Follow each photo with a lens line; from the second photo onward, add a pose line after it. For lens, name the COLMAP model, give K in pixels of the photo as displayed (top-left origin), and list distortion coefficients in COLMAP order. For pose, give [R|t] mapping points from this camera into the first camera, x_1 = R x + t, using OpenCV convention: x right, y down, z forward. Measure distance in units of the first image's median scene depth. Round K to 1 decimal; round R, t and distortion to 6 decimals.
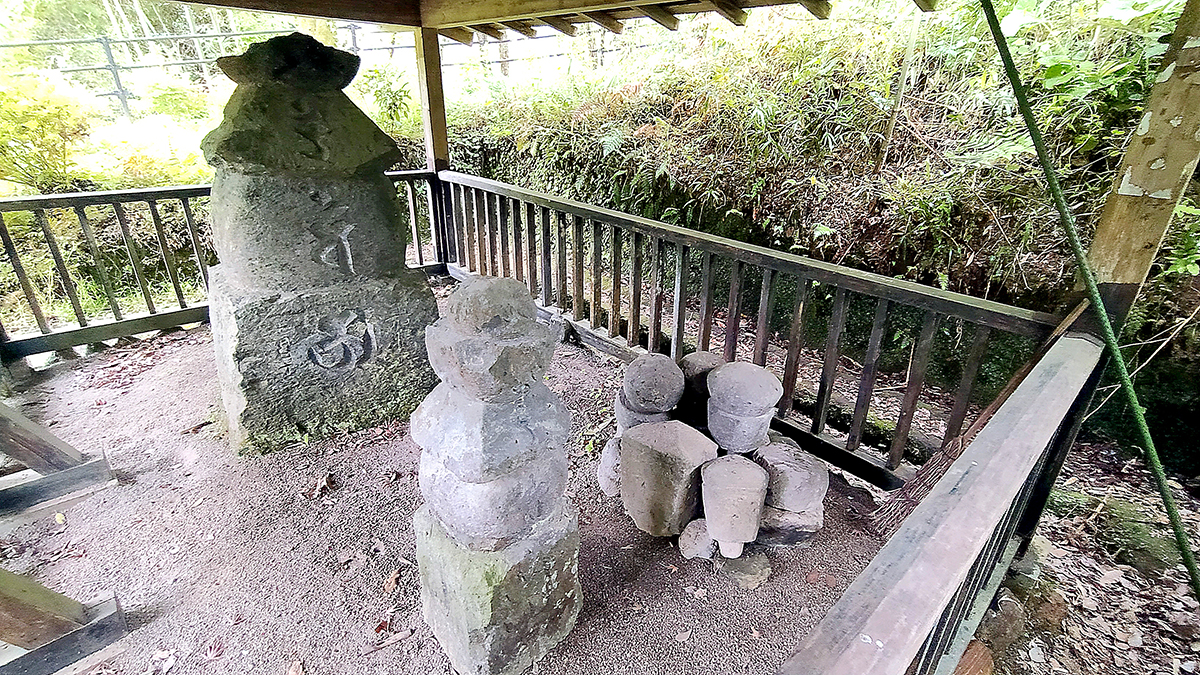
lens RADIAL K [[557.0, 0, 599.8], [0, 557.0, 319.1], [0, 0, 1]] dist [-0.001133, 0.000316]
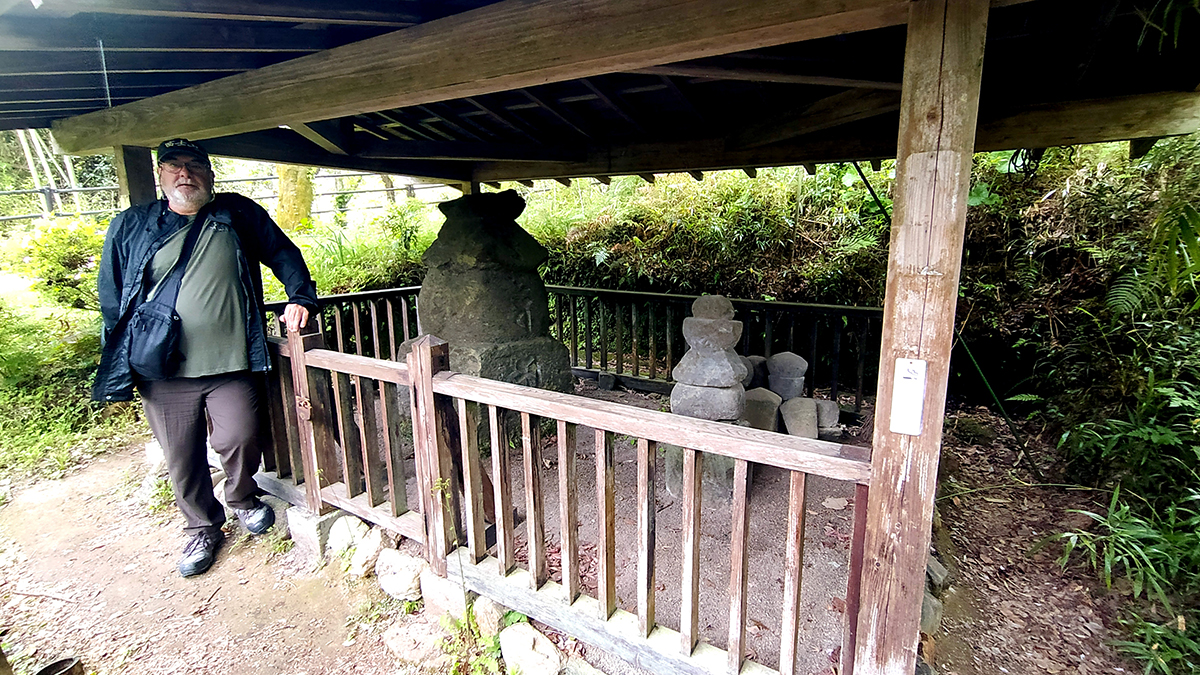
lens RADIAL K [[557.0, 0, 599.8], [0, 557.0, 319.1], [0, 0, 1]] dist [-0.001133, 0.000316]
pose [[0.961223, -0.070055, 0.266724, -0.541415], [0.128379, 0.969674, -0.207969, 0.184795], [-0.244067, 0.234146, 0.941067, -0.405034]]
